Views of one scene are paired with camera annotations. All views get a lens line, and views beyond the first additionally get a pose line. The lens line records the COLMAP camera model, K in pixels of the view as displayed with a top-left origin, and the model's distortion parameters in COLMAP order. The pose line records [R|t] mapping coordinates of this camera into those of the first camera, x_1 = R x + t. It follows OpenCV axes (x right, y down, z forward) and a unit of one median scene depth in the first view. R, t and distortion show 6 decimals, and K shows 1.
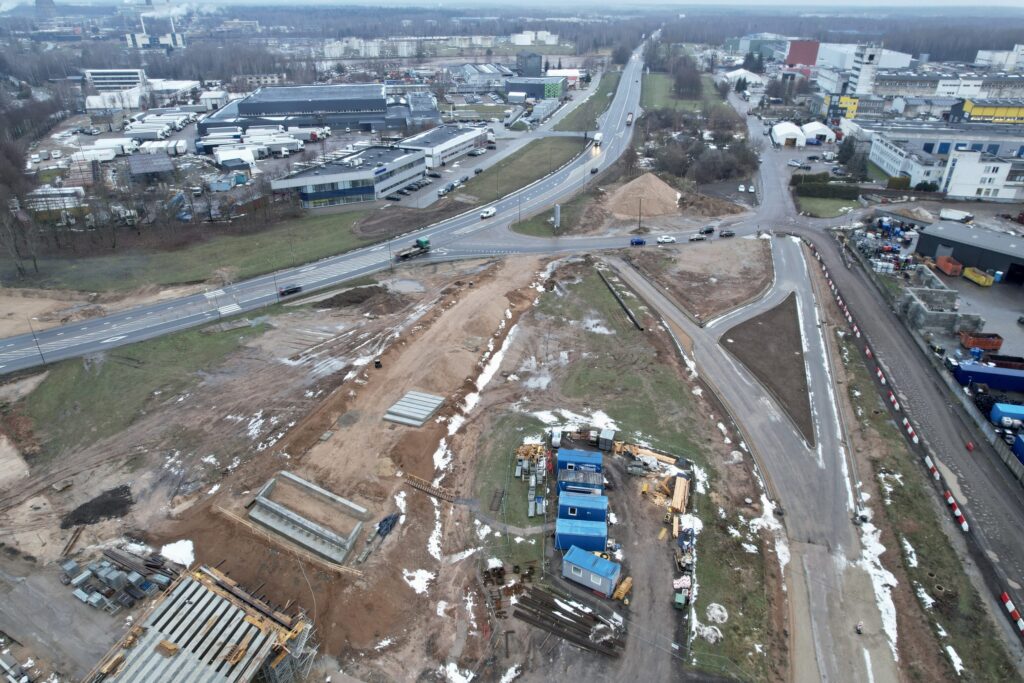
lens RADIAL K [[659.8, 0, 516.0], [0, 659.8, 341.4], [0, 0, 1]] dist [-0.080344, 0.078875]
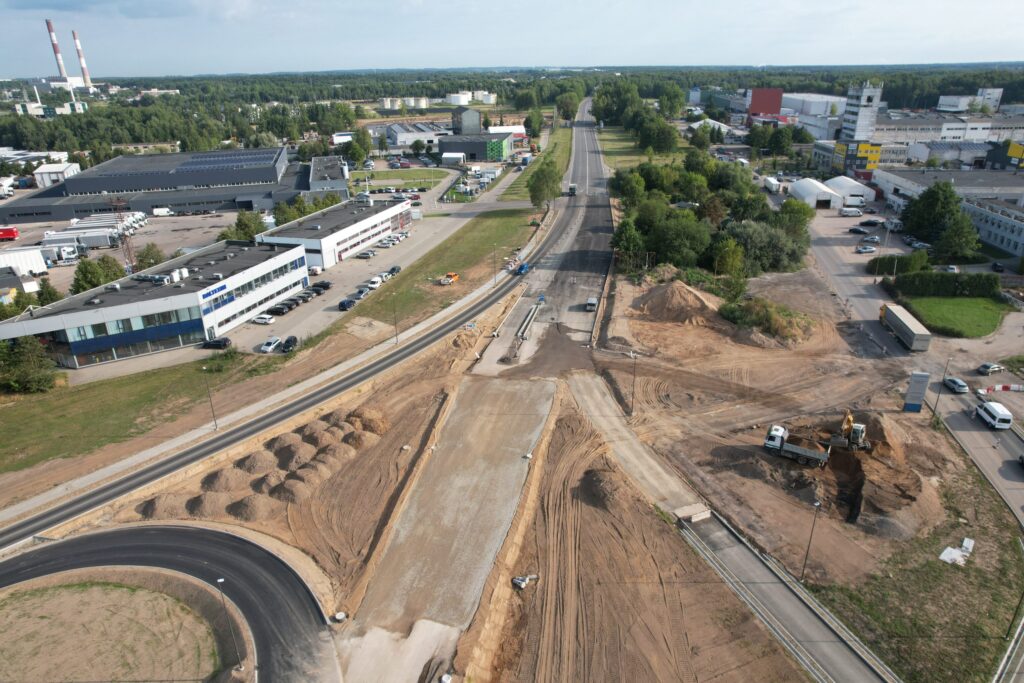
lens RADIAL K [[659.8, 0, 516.0], [0, 659.8, 341.4], [0, 0, 1]] dist [-0.080344, 0.078875]
pose [[0.995743, -0.053543, 0.075033, 0.005959], [0.059795, 0.994693, -0.083723, -0.077063], [-0.070152, 0.087853, 0.993660, 0.210344]]
